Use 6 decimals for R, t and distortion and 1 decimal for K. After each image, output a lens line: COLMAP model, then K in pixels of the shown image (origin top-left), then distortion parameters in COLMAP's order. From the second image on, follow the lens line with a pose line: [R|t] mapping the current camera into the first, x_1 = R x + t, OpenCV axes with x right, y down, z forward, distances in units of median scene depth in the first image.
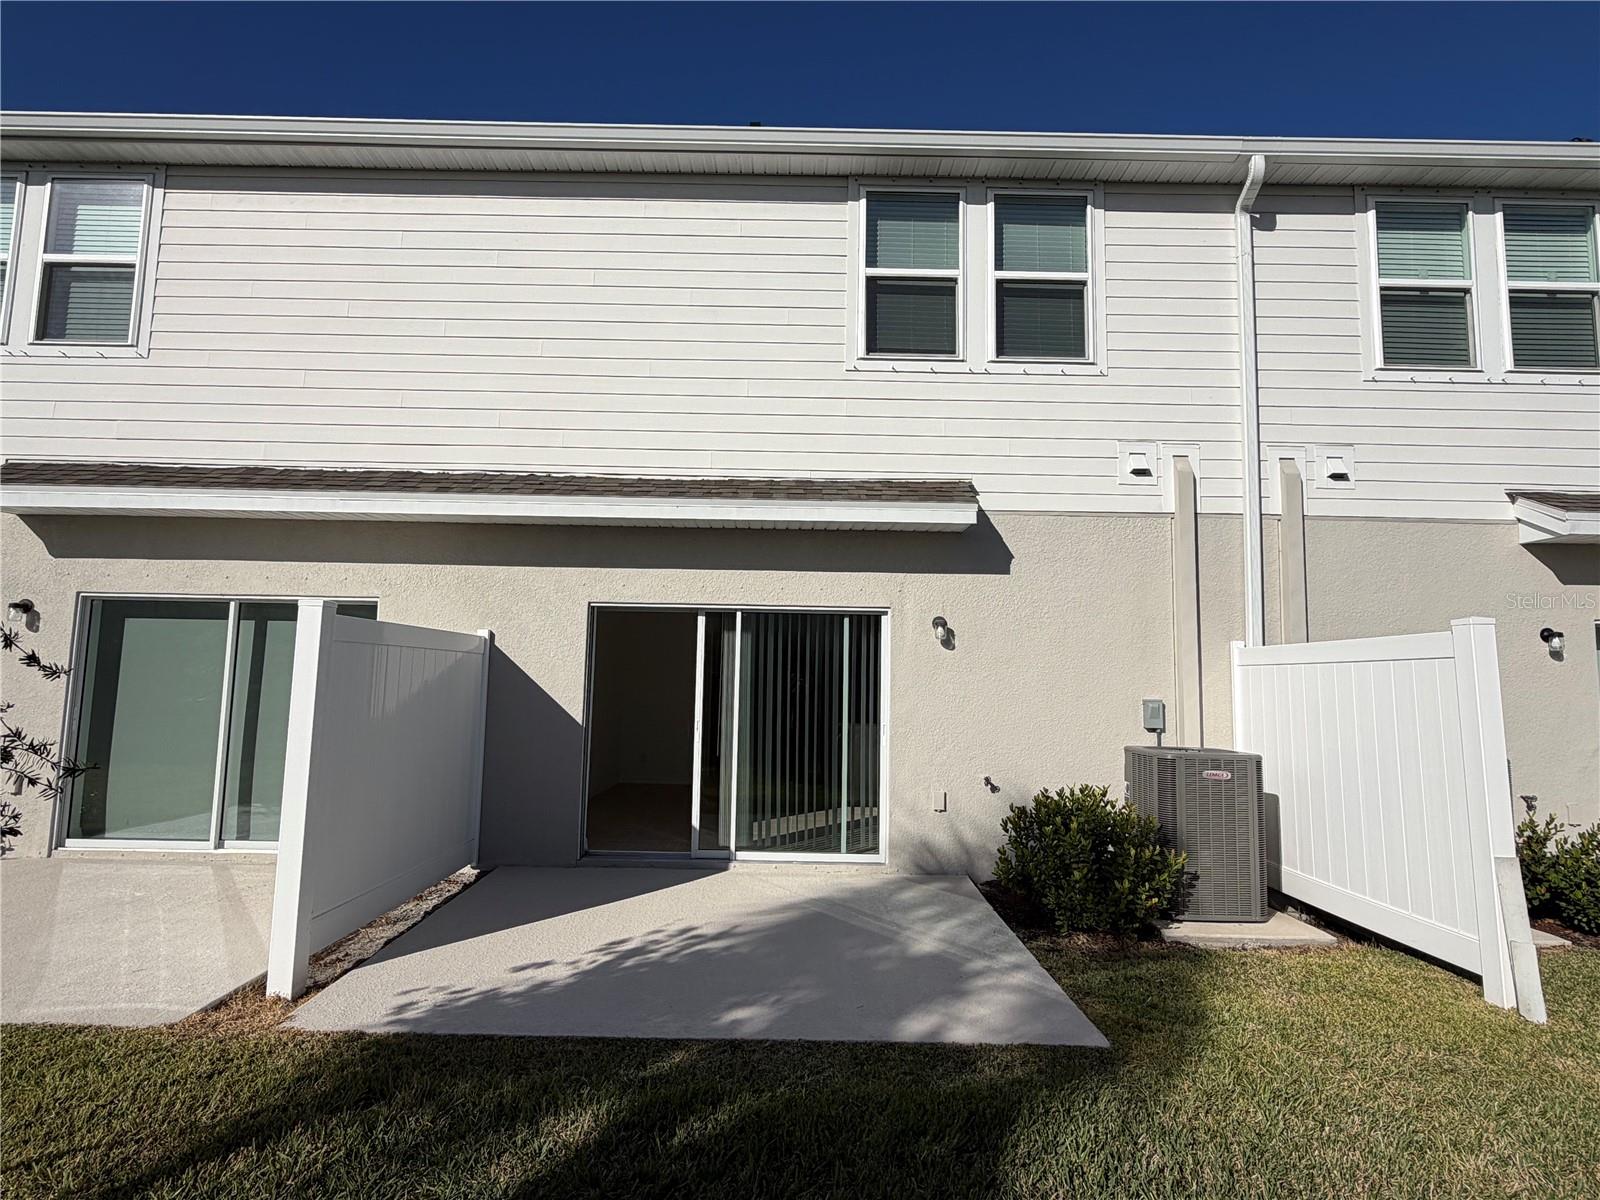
lens RADIAL K [[862.0, 0, 800.0], [0, 862.0, 600.0], [0, 0, 1]] dist [0.000601, -0.001074]
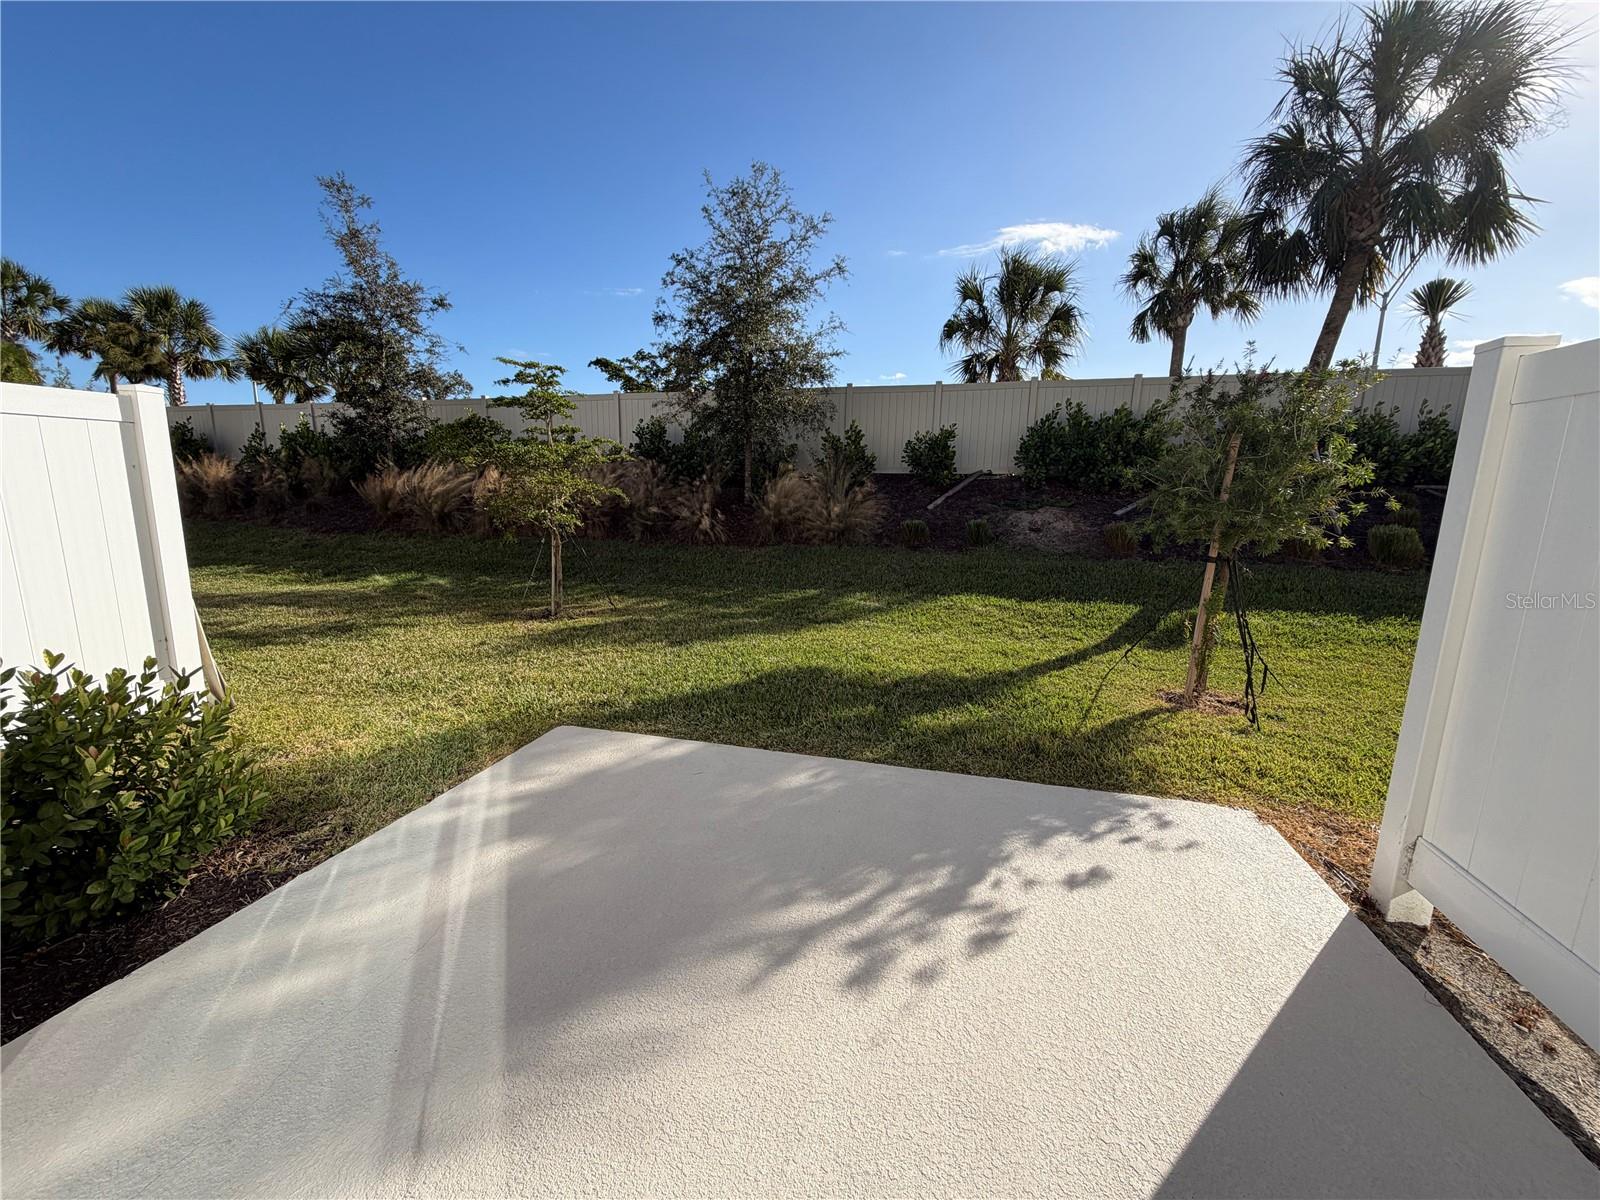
lens RADIAL K [[636.0, 0, 796.3], [0, 636.0, 599.6], [0, 0, 1]] dist [0.000390, 0.000200]
pose [[-0.974764, -0.051205, 0.217287, -0.188920], [-0.035841, 0.996608, 0.074074, 0.175353], [-0.220343, 0.064417, -0.973293, 1.542048]]
